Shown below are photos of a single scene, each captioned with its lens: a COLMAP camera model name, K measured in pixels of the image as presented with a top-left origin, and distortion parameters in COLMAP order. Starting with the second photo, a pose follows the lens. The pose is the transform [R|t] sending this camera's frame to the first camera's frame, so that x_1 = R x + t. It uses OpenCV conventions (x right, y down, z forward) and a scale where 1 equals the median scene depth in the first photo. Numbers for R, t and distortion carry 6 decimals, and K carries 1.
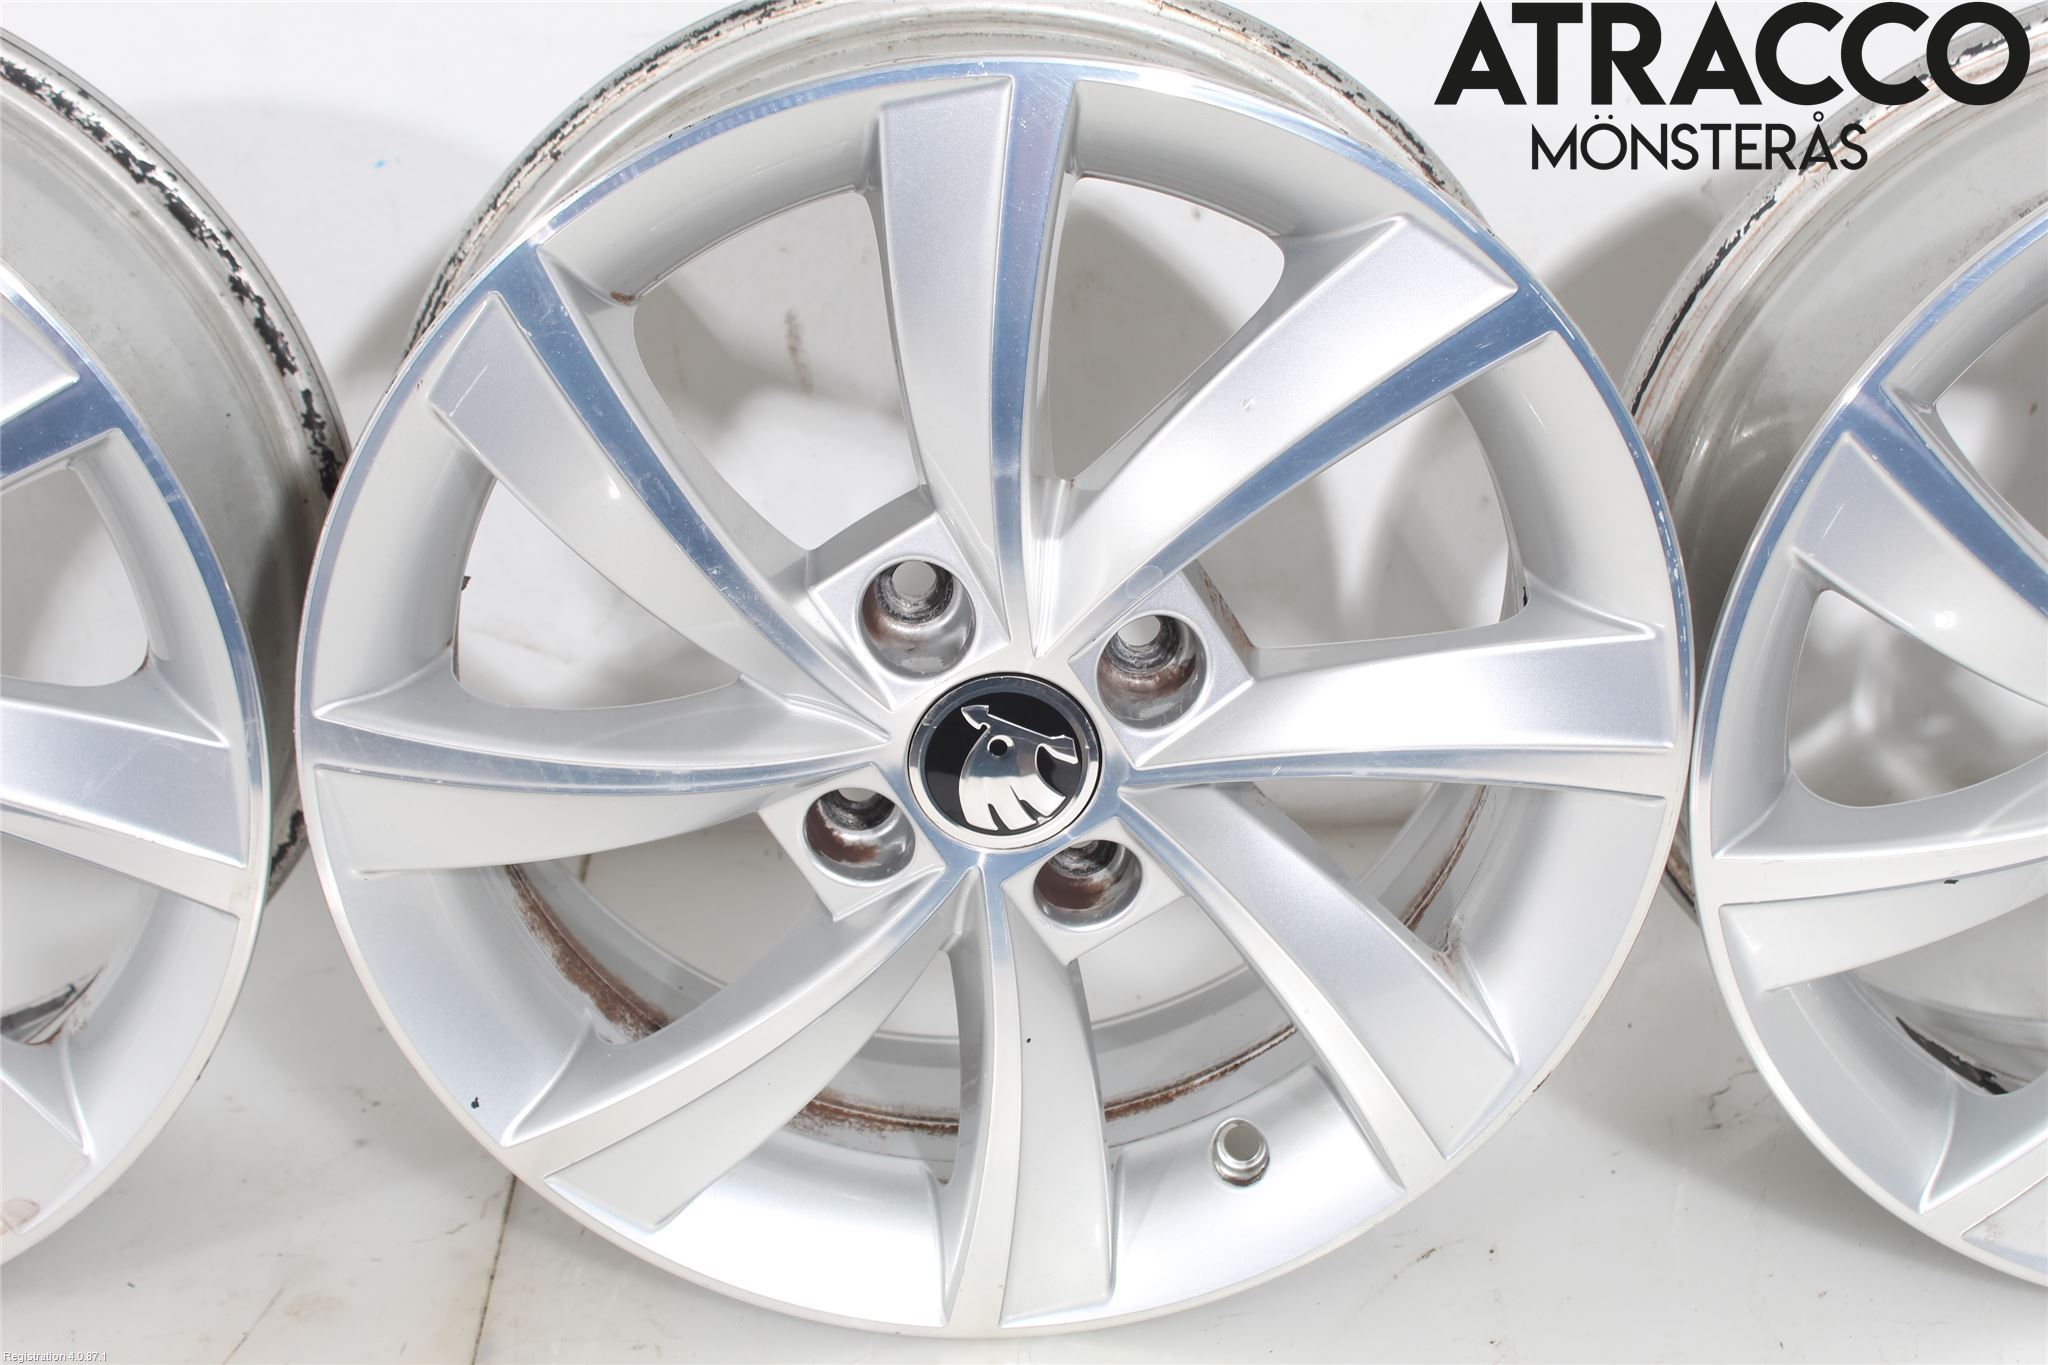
lens RADIAL K [[3145.7, 0, 1024.0], [0, 3145.7, 682.5], [0, 0, 1]] dist [-0.025861, 0.094024]
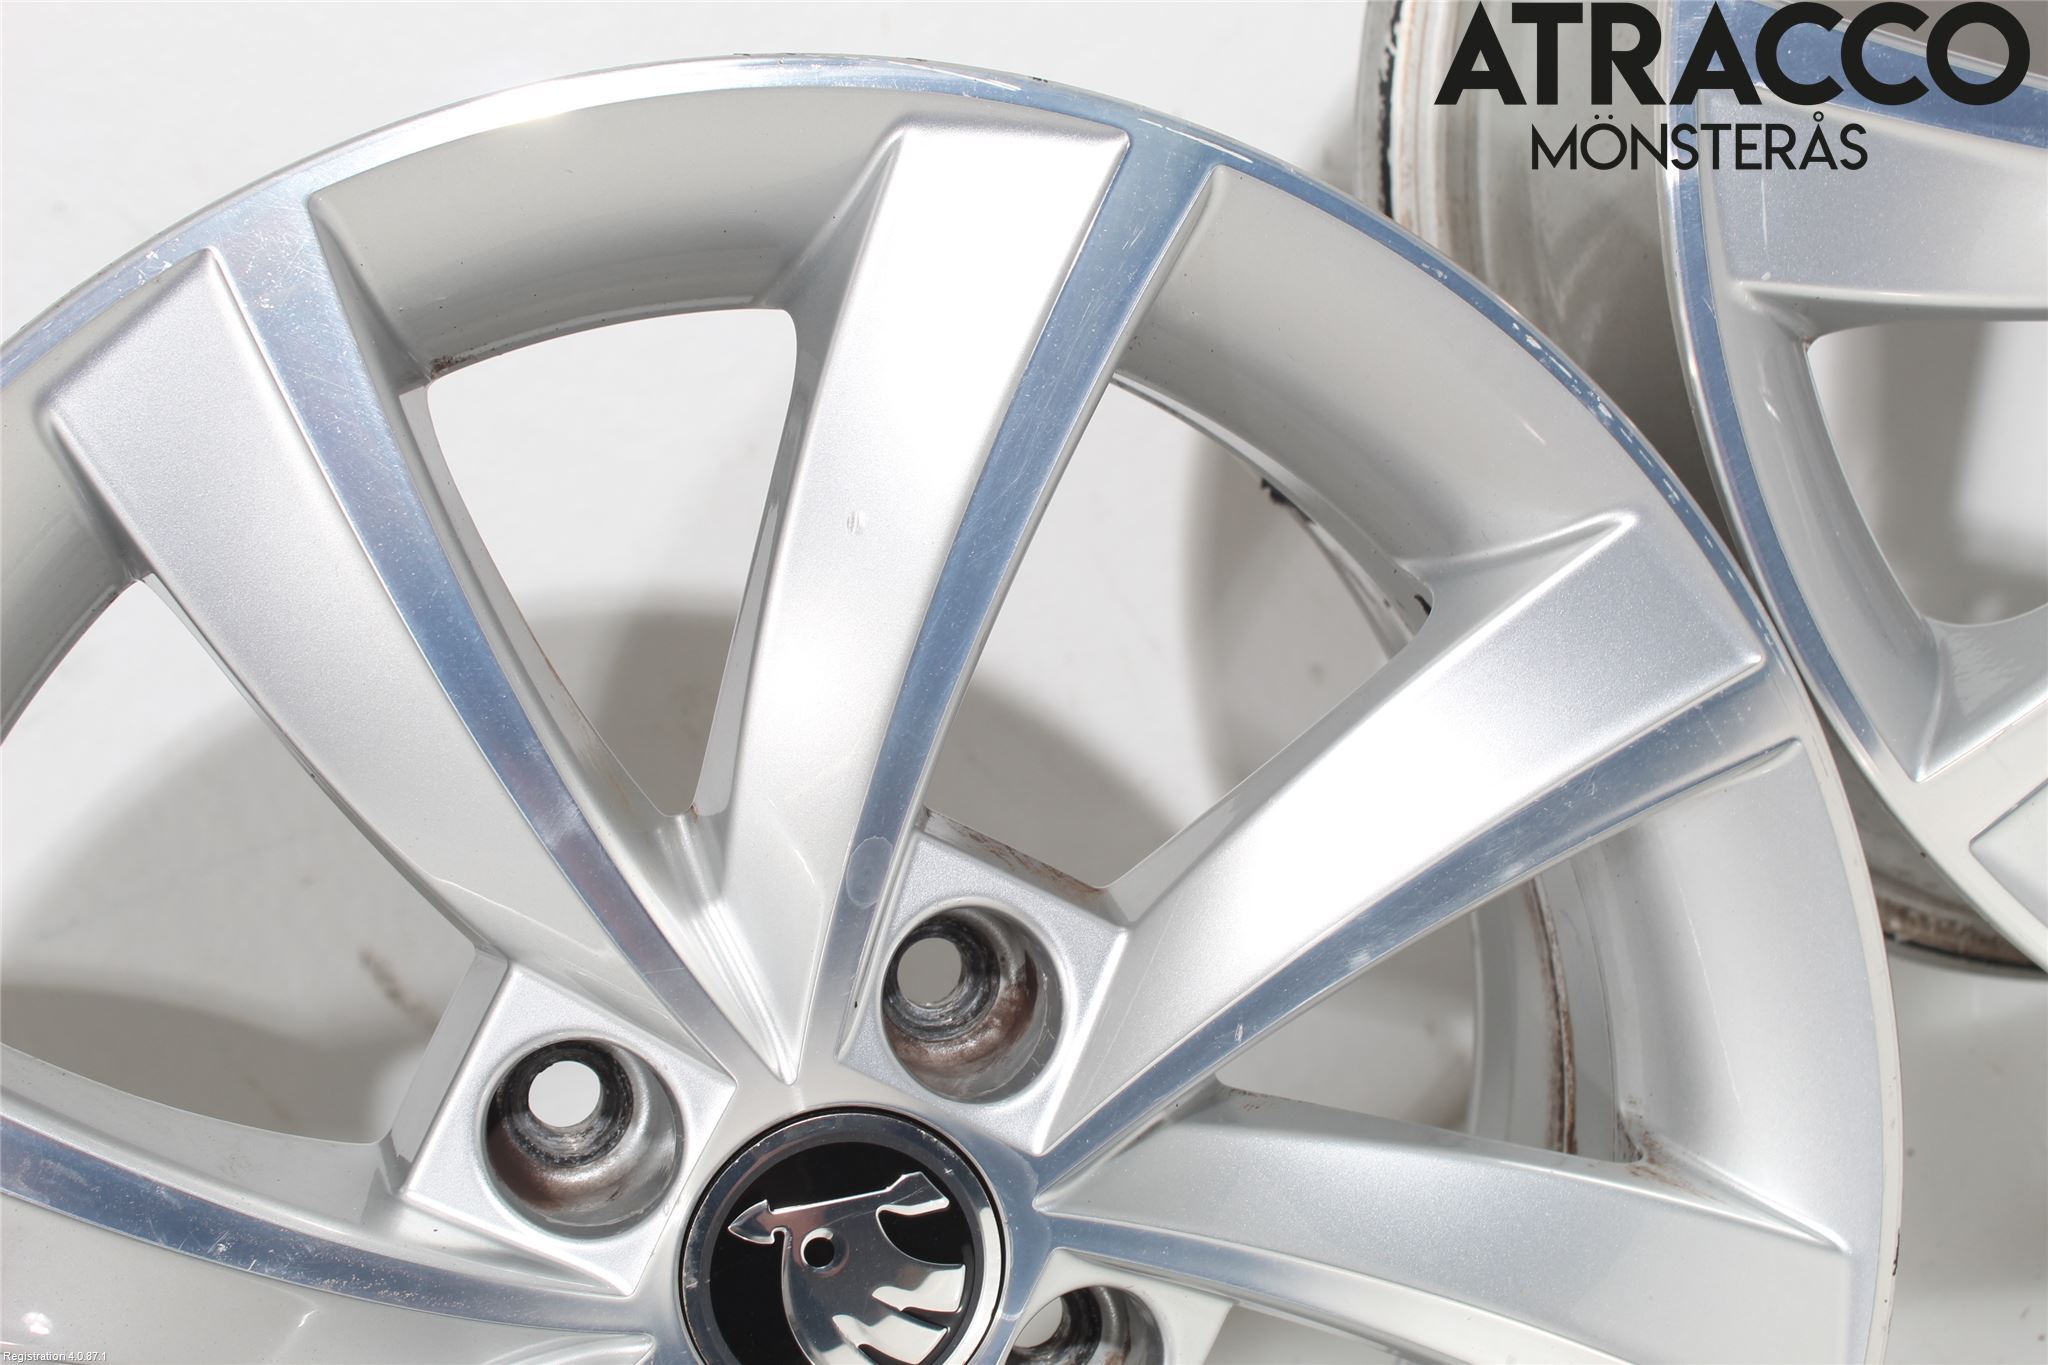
lens RADIAL K [[3070.1, 0, 991.3], [0, 3070.1, 681.1], [0, 0, 1]] dist [-0.111988, 0.554207]
pose [[0.843990, -0.528966, 0.088750, 0.024243], [0.535517, 0.821779, -0.194683, 0.060450], [0.030047, 0.211838, 0.976843, 0.416147]]
